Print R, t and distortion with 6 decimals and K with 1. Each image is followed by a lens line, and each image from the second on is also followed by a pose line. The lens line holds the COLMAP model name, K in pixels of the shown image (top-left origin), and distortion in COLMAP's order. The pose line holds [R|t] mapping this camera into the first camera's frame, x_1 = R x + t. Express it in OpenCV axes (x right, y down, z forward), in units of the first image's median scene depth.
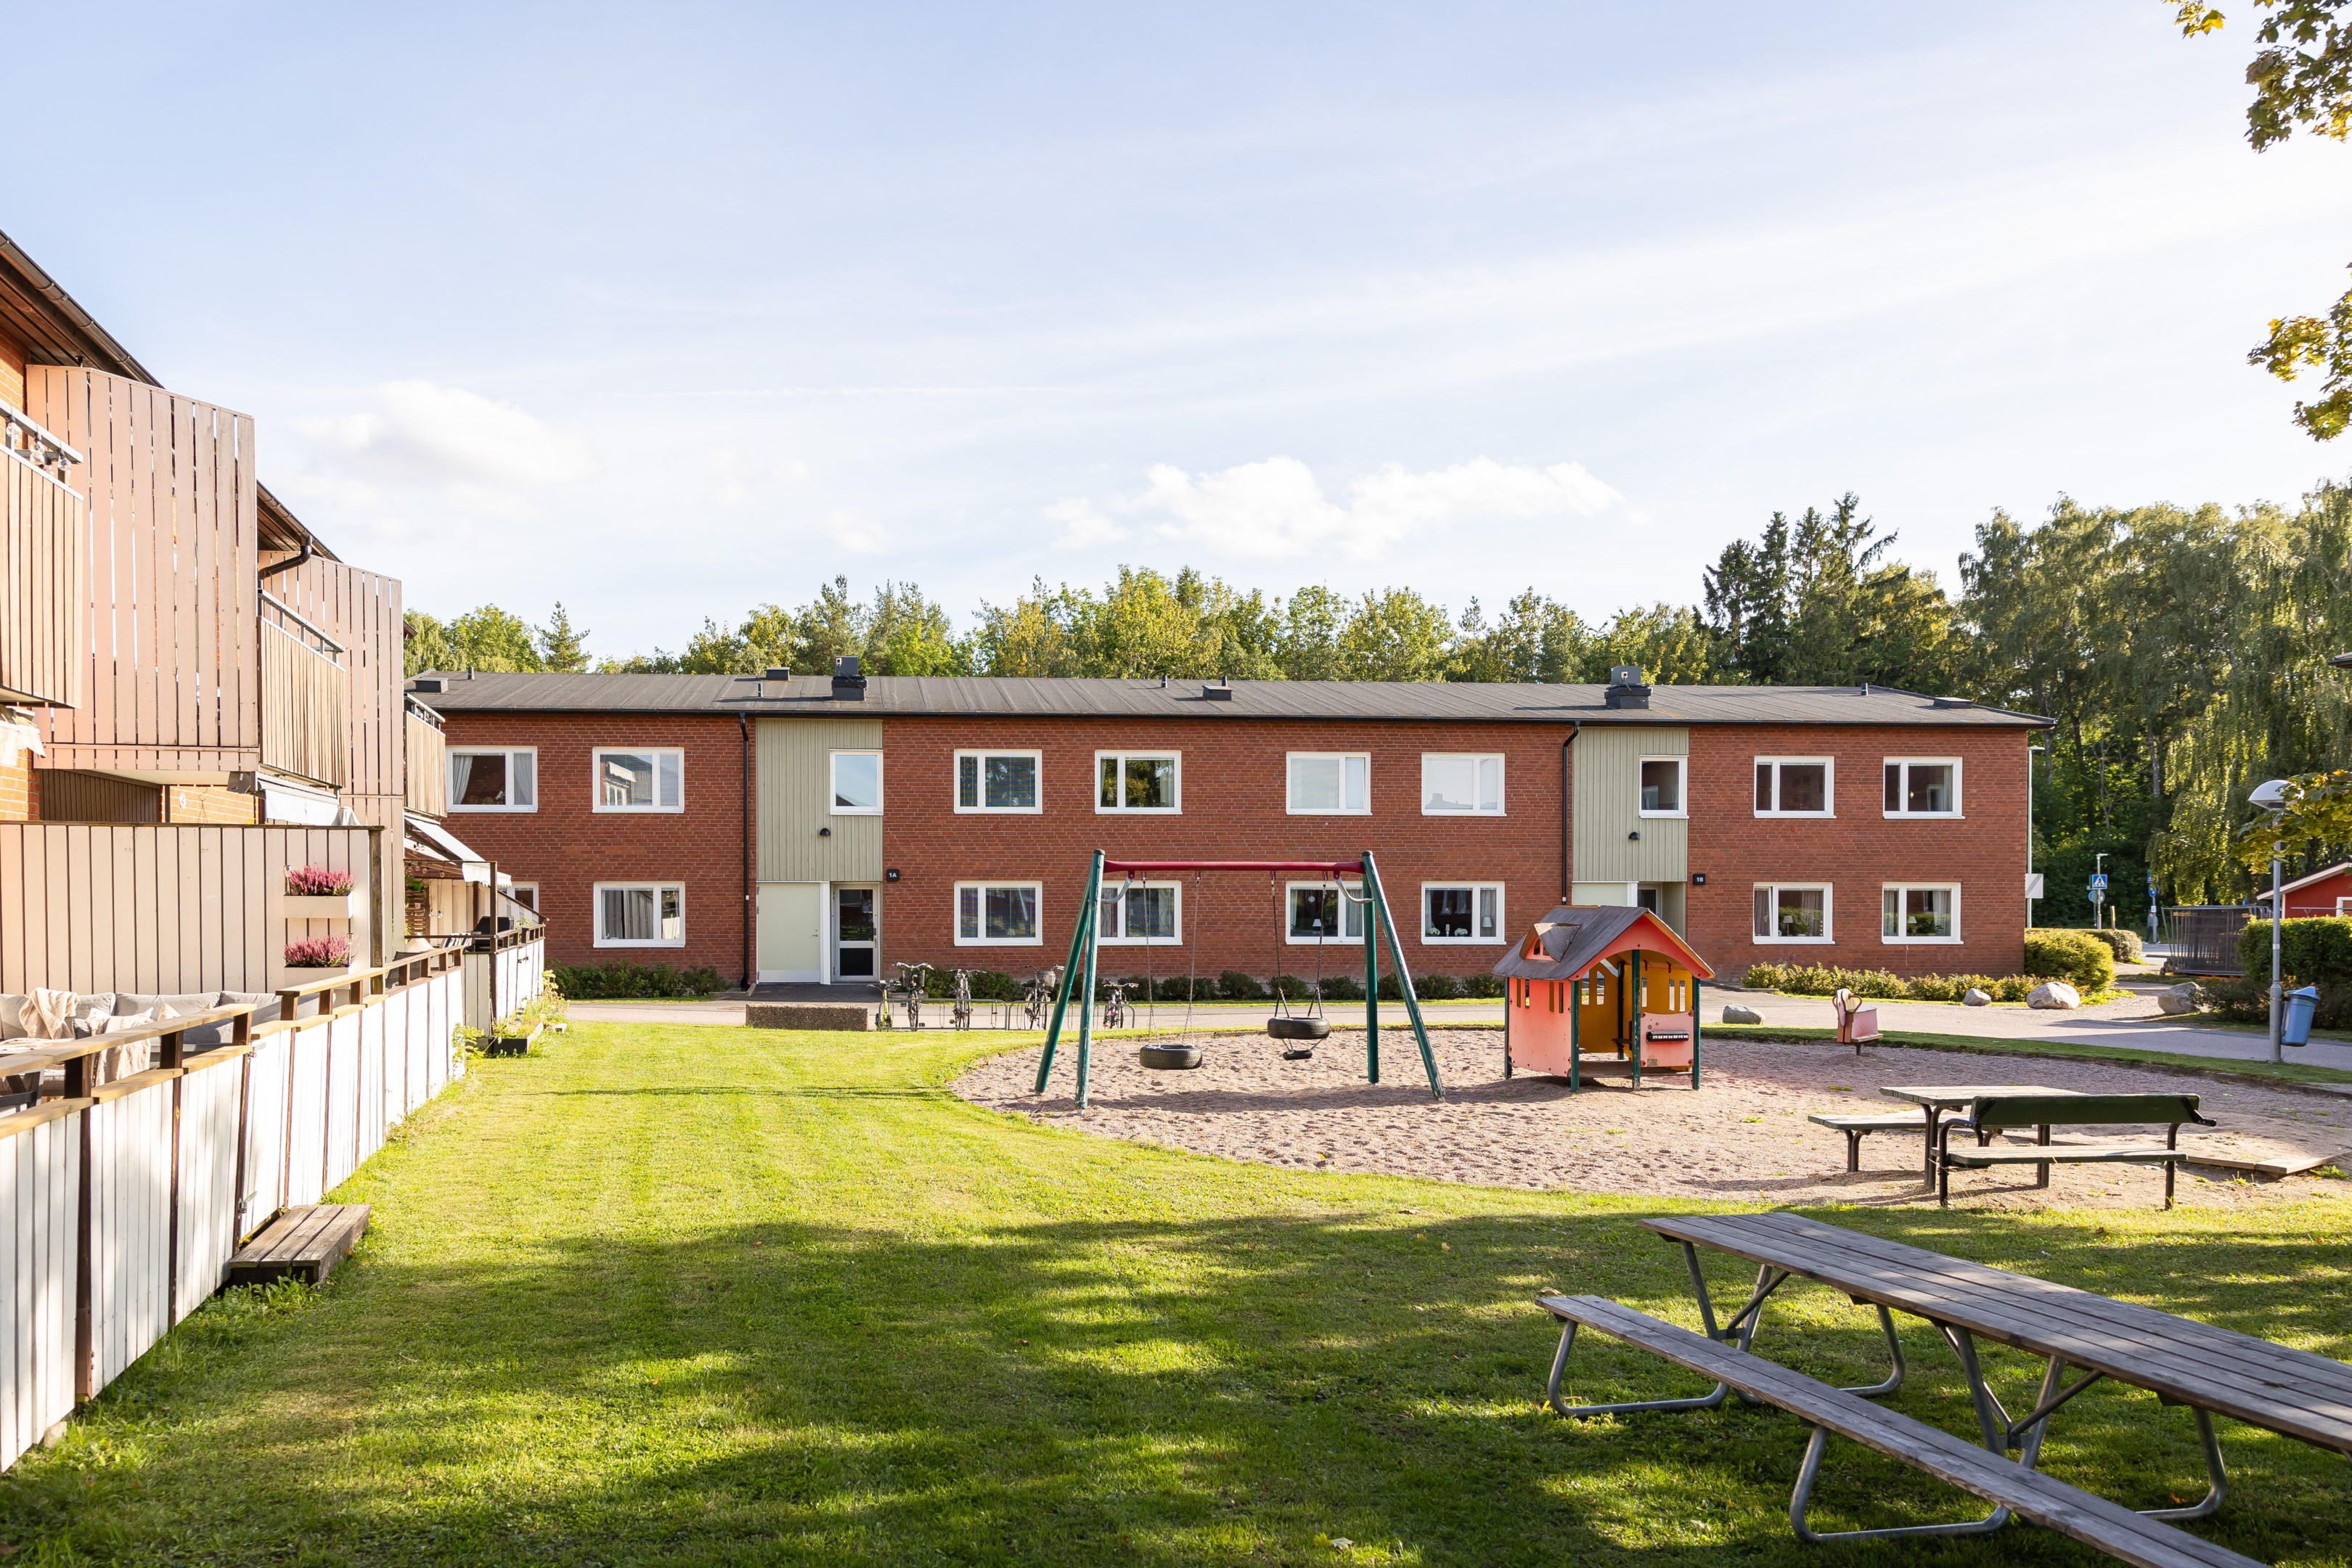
lens RADIAL K [[1766.9, 0, 1082.4], [0, 1766.9, 916.3], [0, 0, 1]] dist [0.004425, 0.005581]
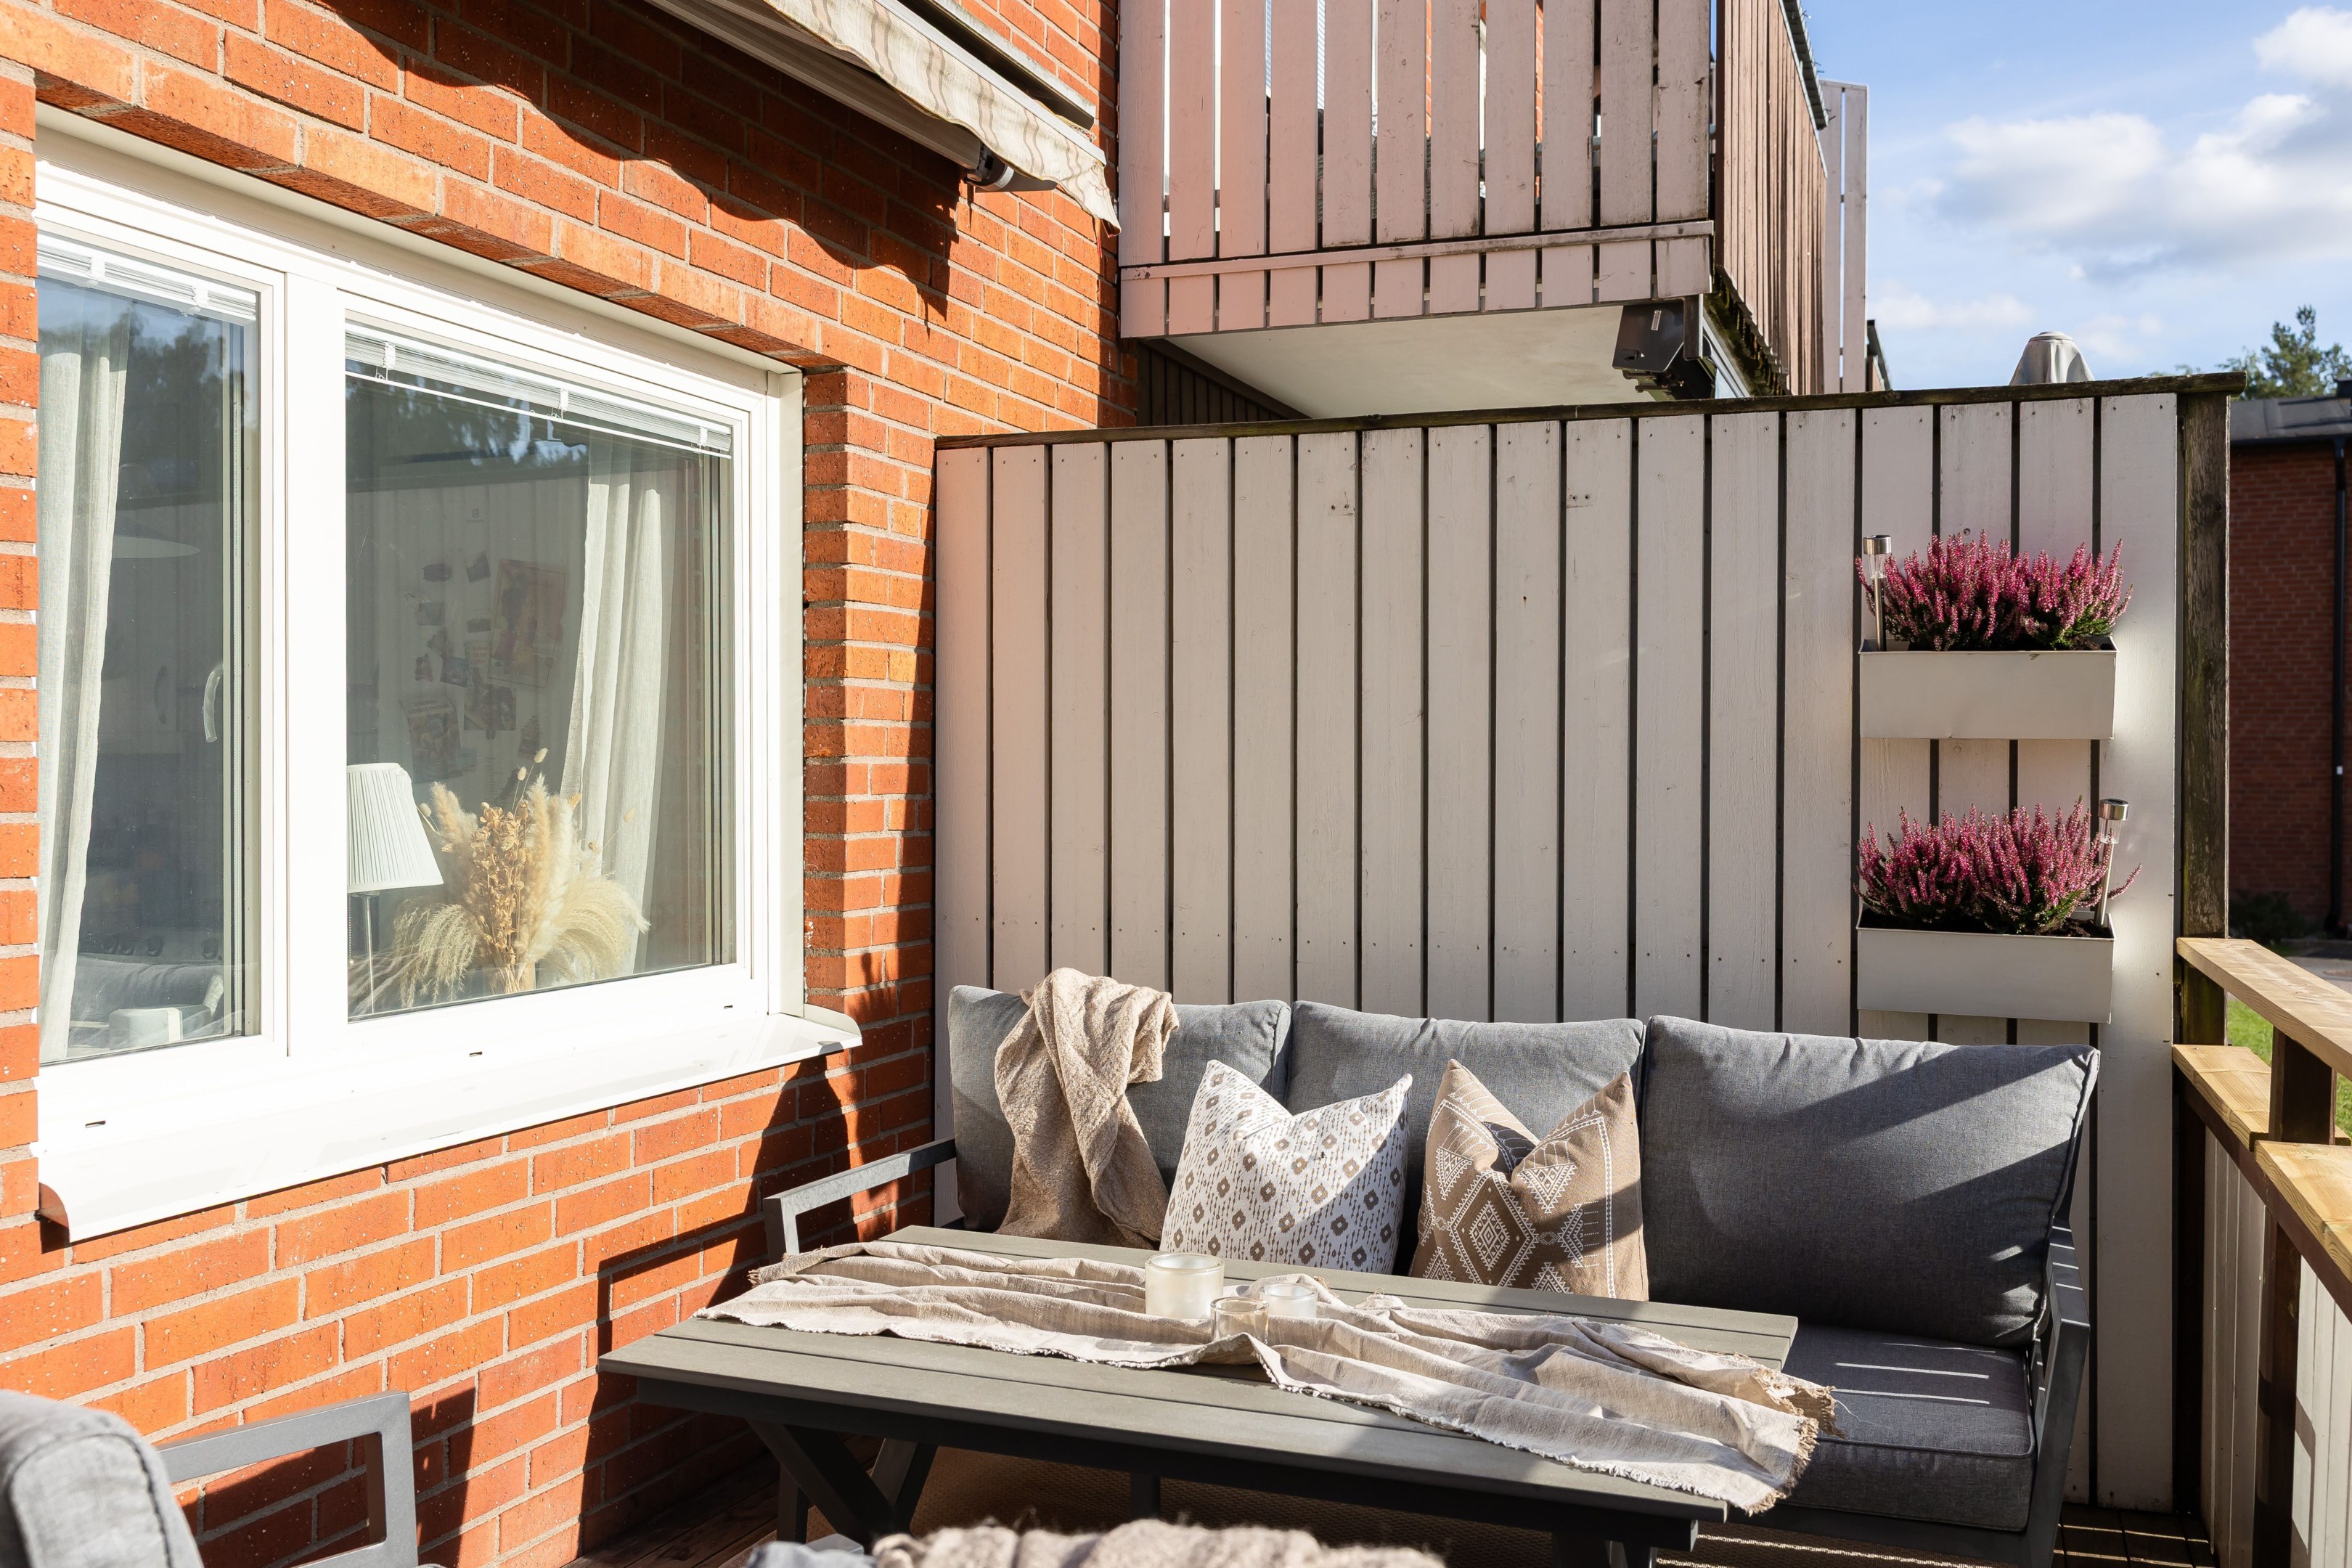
lens RADIAL K [[2041.6, 0, 1196.7], [0, 2041.6, 784.5], [0, 0, 1]] dist [0.002867, 0.007282]
pose [[0.837206, 0.007476, -0.546836, -0.134633], [-0.014404, 0.999861, -0.008383, 0.004414], [0.546698, 0.014894, 0.837198, 0.253611]]
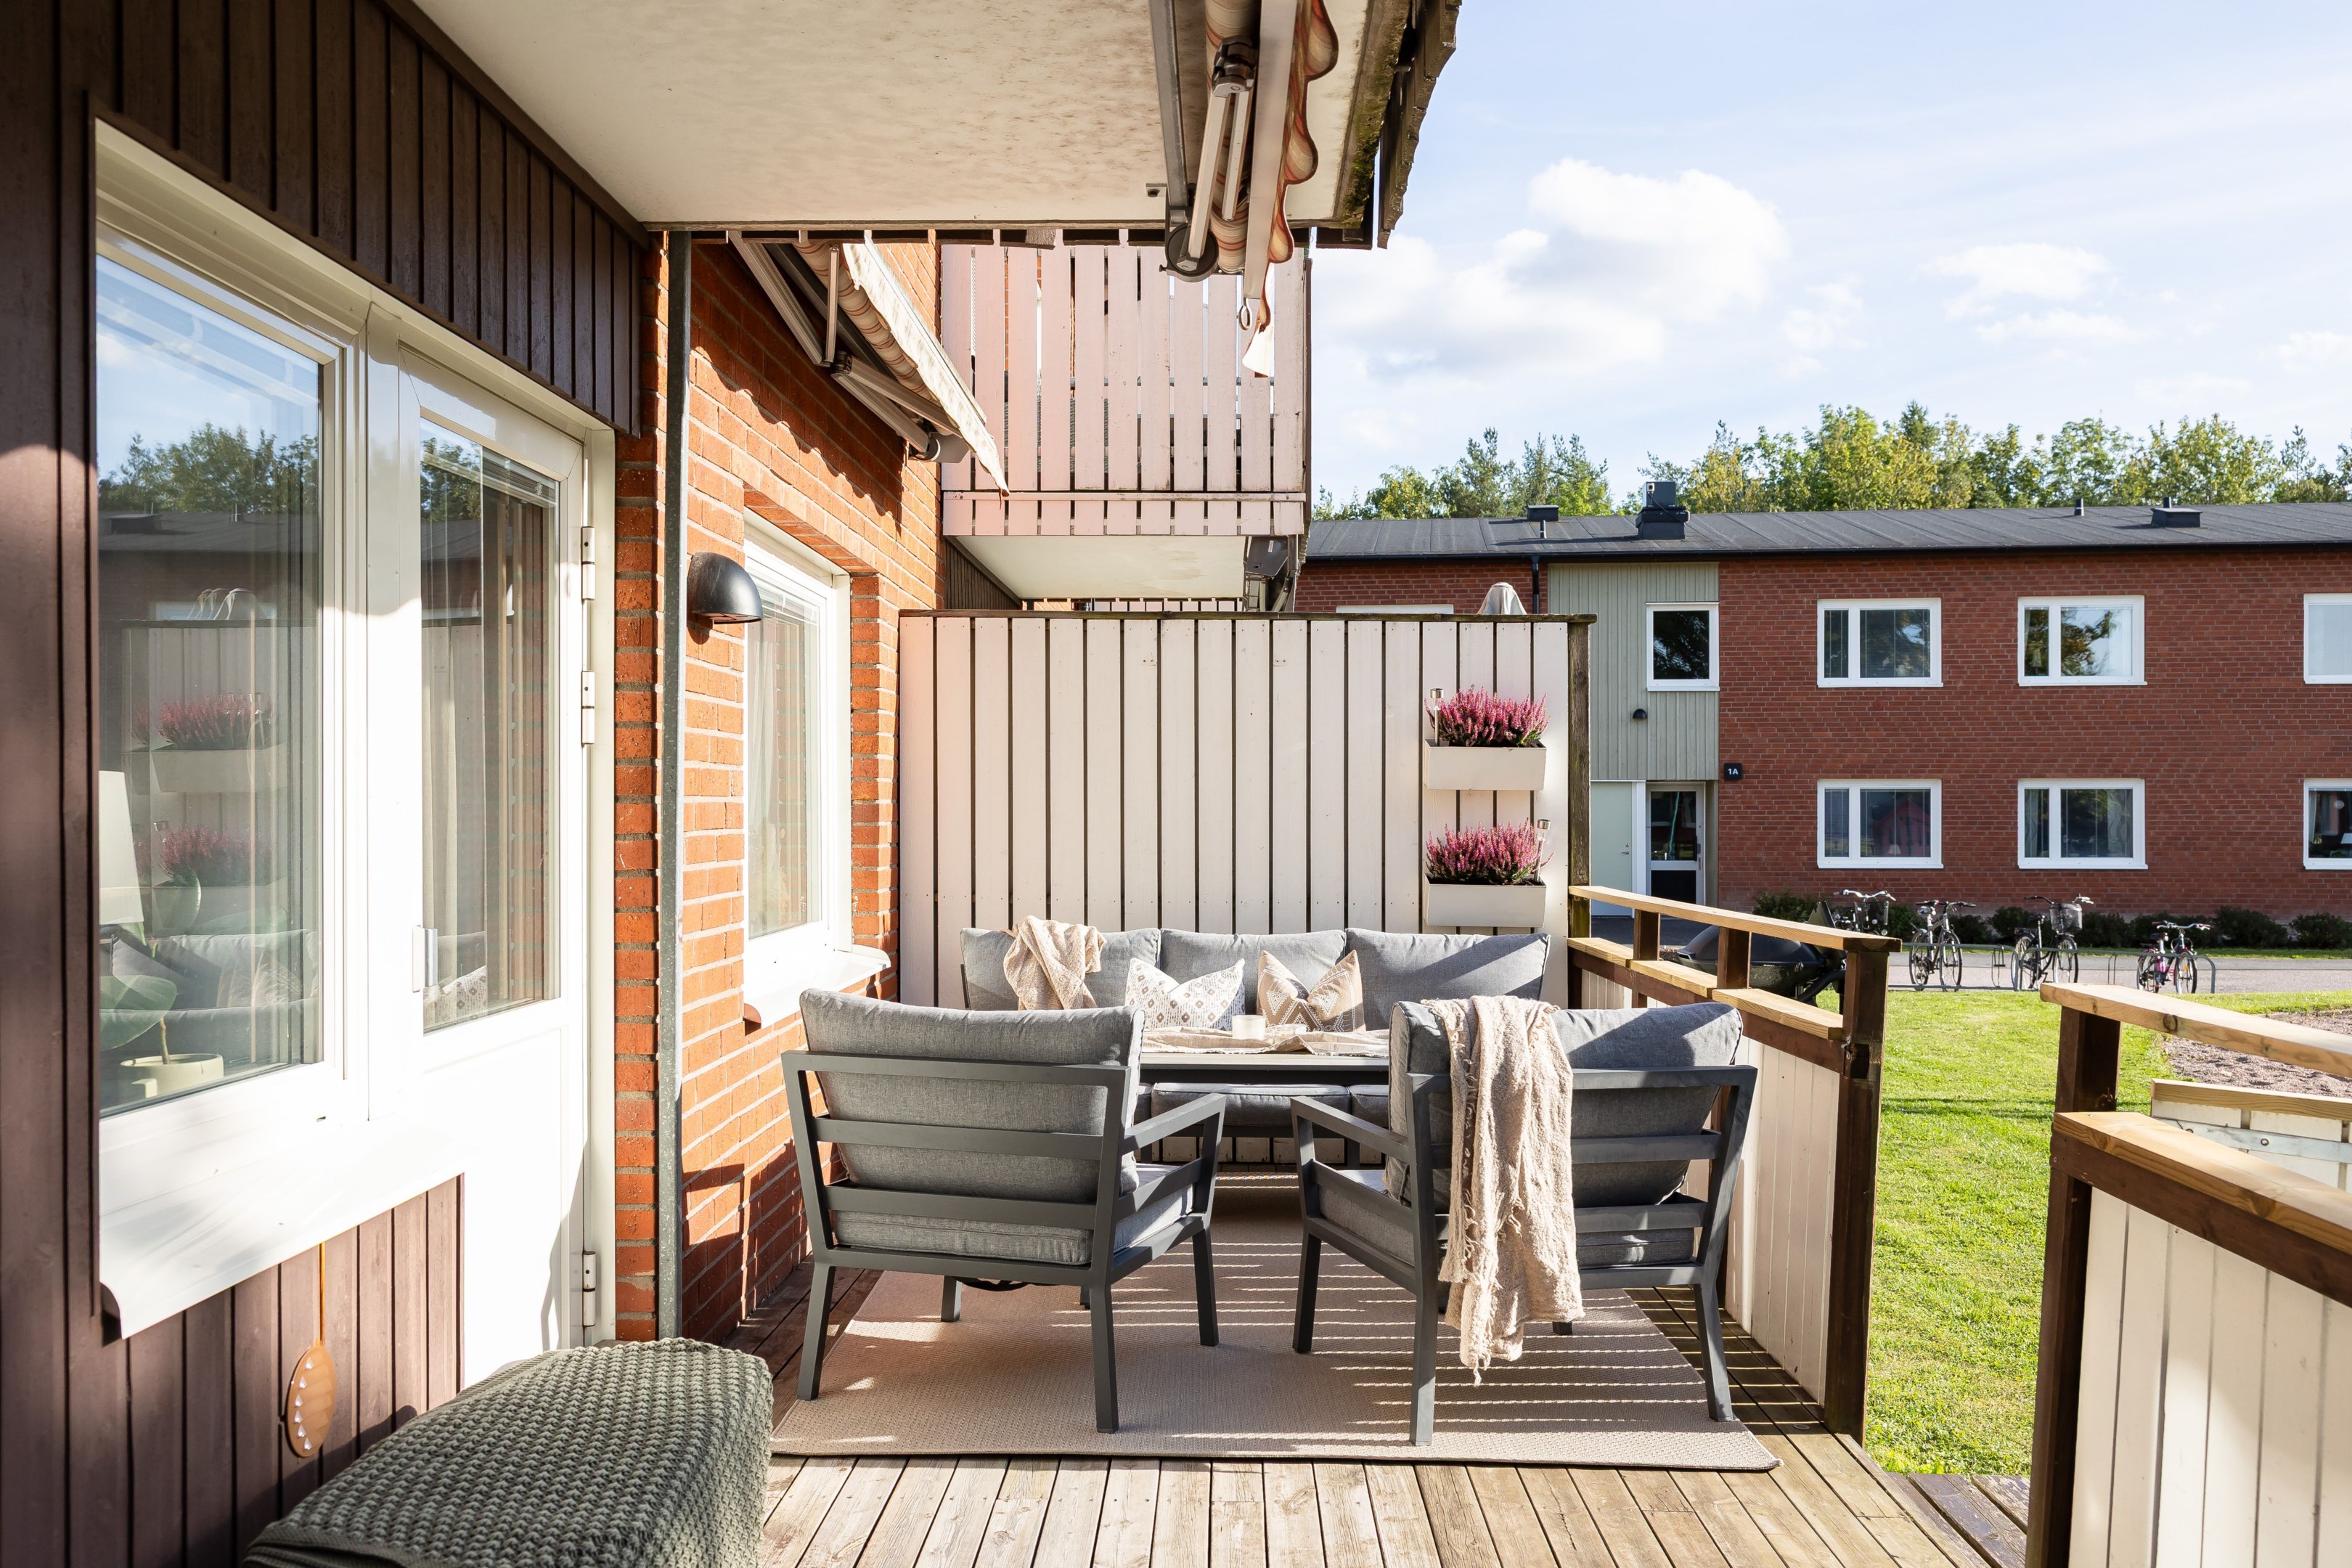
lens RADIAL K [[1942.0, 0, 1181.4], [0, 1942.0, 799.3], [0, 0, 1]] dist [-0.005872, -0.008896]
pose [[0.973069, 0.000255, -0.230512, -0.142633], [-0.005061, 0.999782, -0.020258, 0.005916], [0.230457, 0.020879, 0.972859, 0.154803]]
